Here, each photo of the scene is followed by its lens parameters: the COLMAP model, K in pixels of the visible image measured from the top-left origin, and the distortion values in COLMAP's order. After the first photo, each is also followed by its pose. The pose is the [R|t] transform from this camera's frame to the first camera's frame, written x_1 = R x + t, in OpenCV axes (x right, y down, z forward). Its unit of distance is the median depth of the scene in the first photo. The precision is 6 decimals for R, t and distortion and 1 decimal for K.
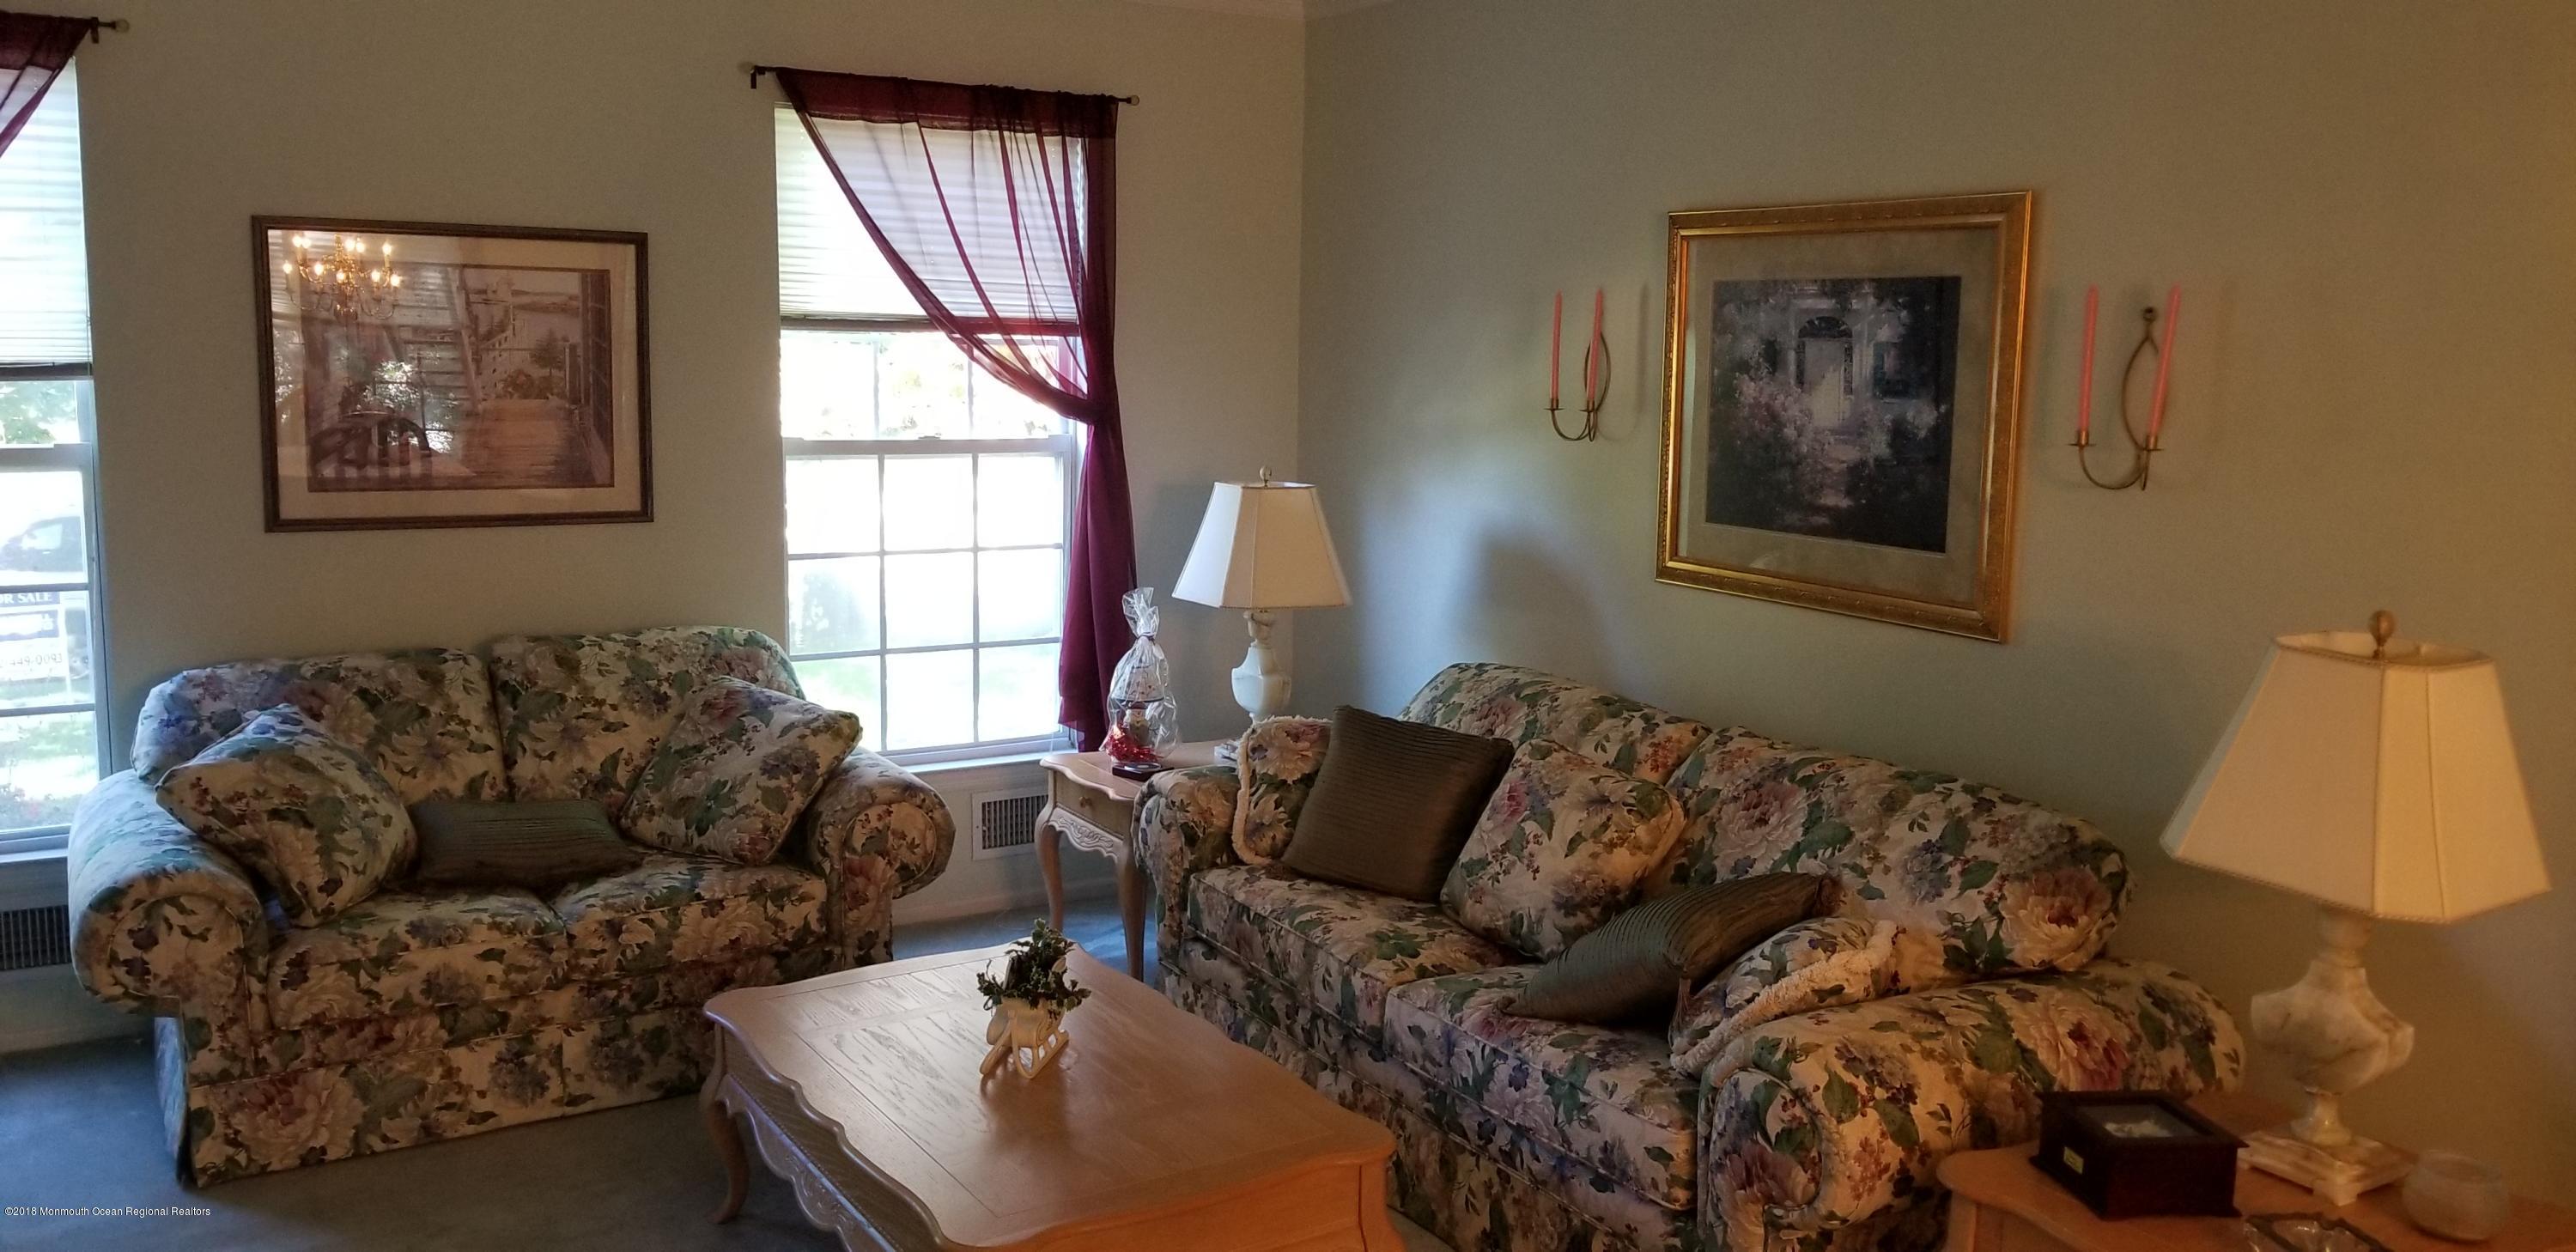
lens RADIAL K [[2013.6, 0, 1300.0], [0, 2013.6, 608.1], [0, 0, 1]] dist [0.049854, -0.090025]
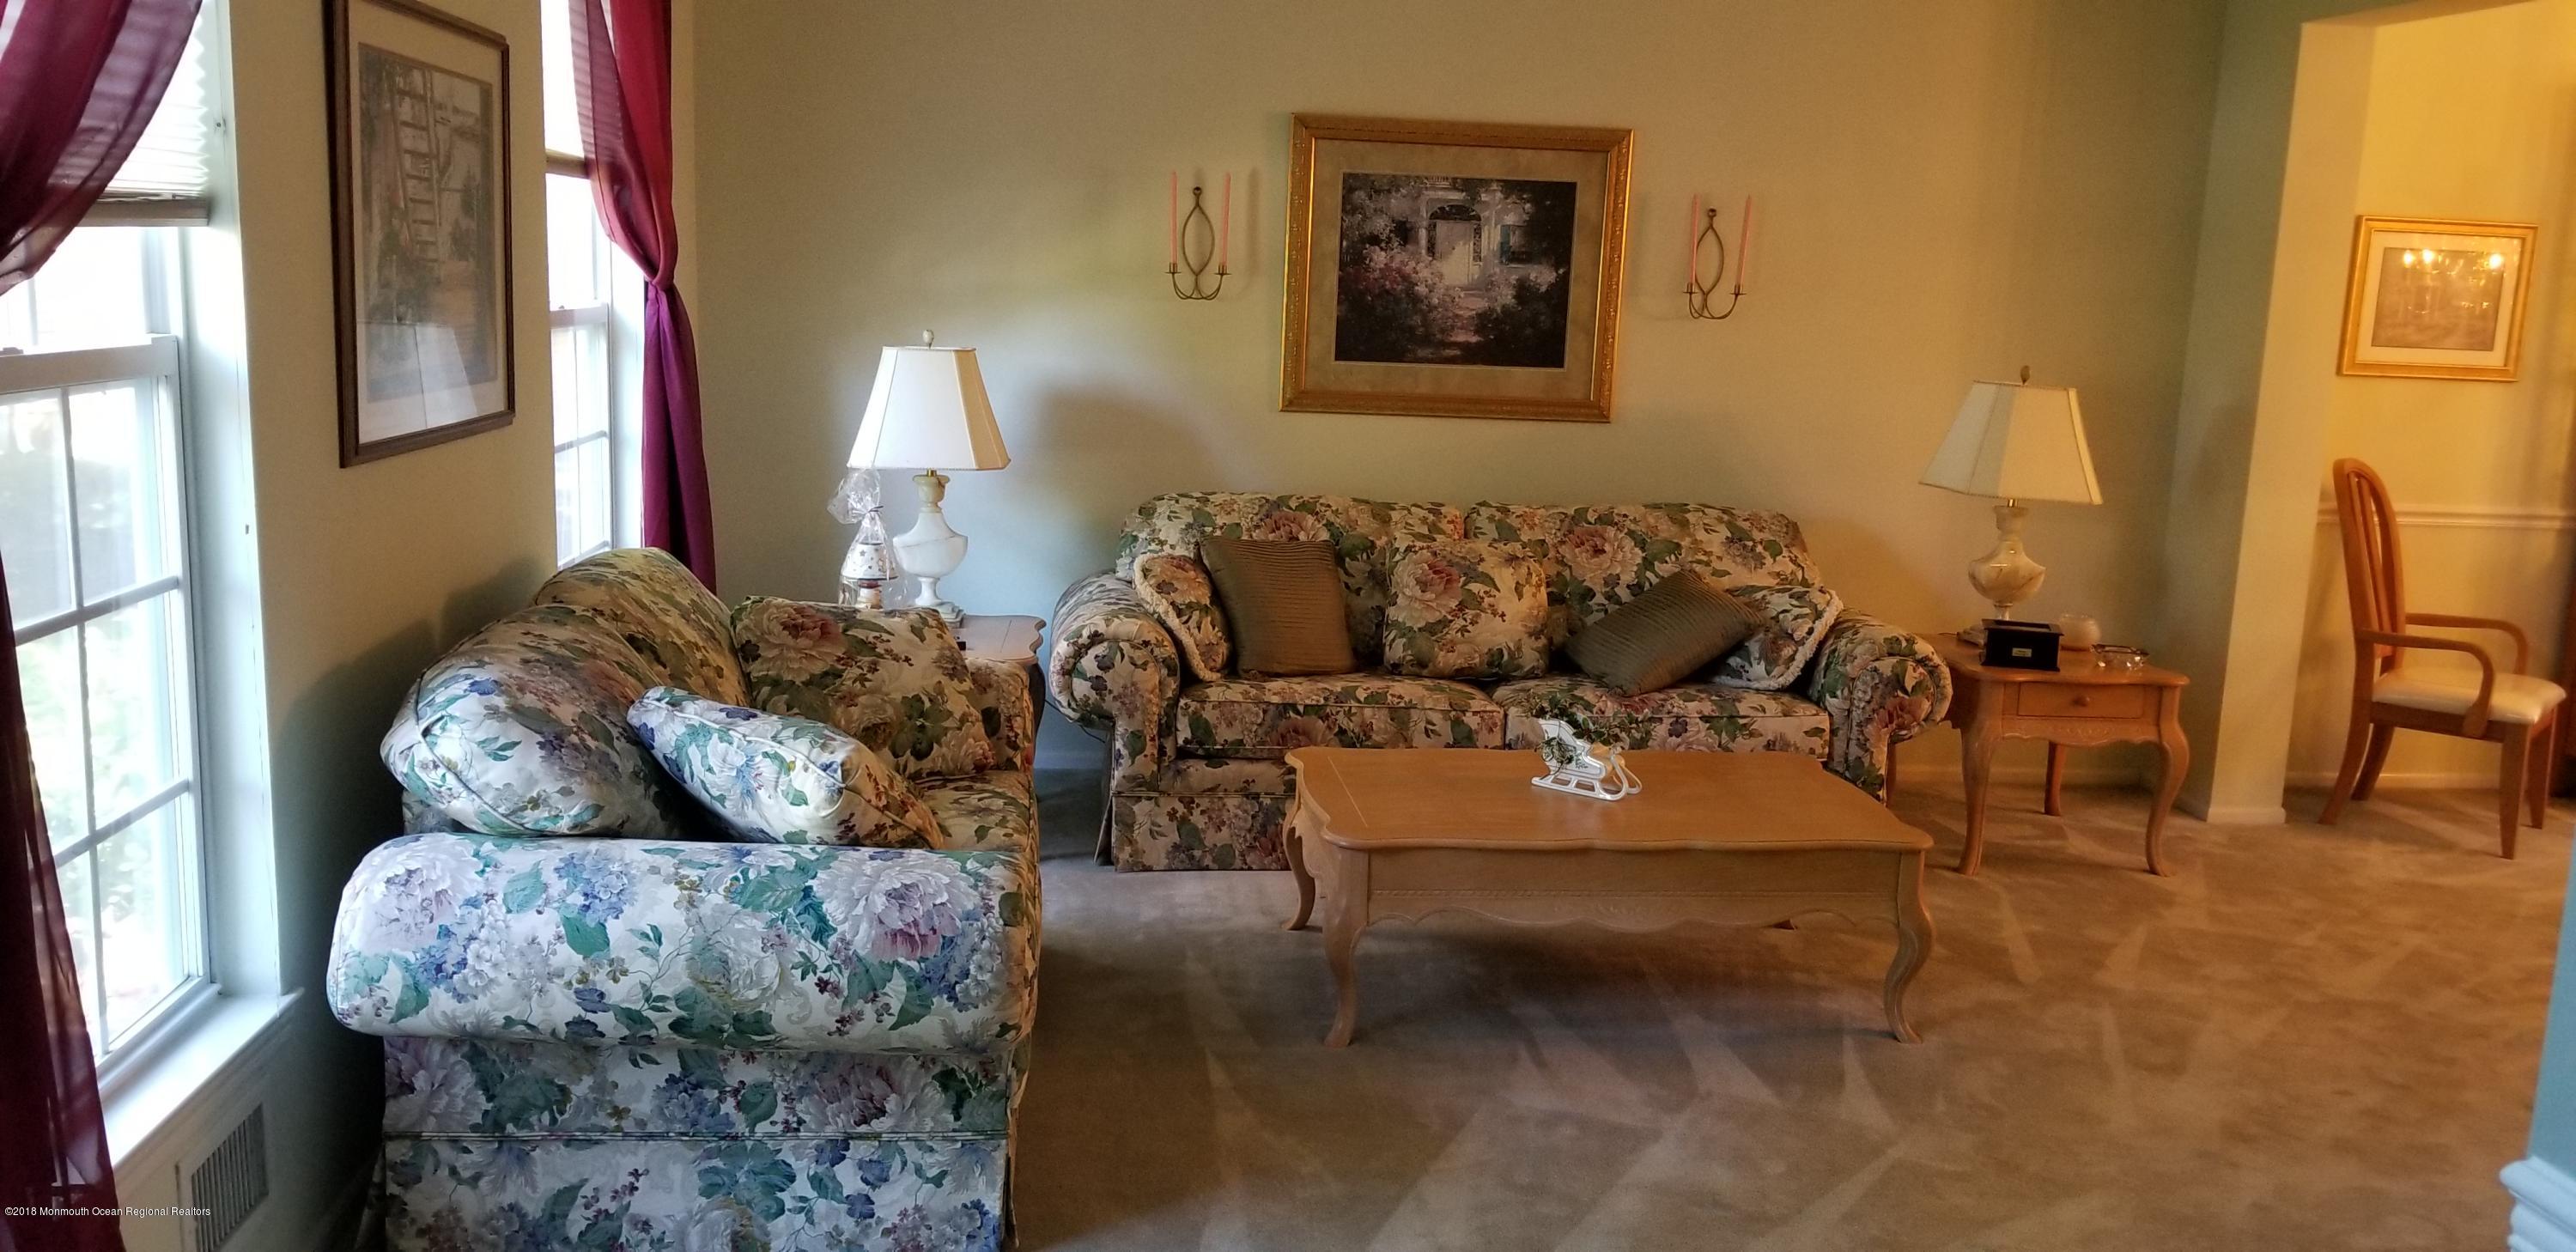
lens RADIAL K [[2013.6, 0, 1305.9], [0, 2013.6, 624.5], [0, 0, 1]] dist [0.049854, -0.090025]
pose [[0.430505, -0.153808, 0.889387, -1.085213], [0.094225, 0.987648, 0.125192, -0.042902], [-0.897657, 0.029906, 0.439679, 0.496728]]
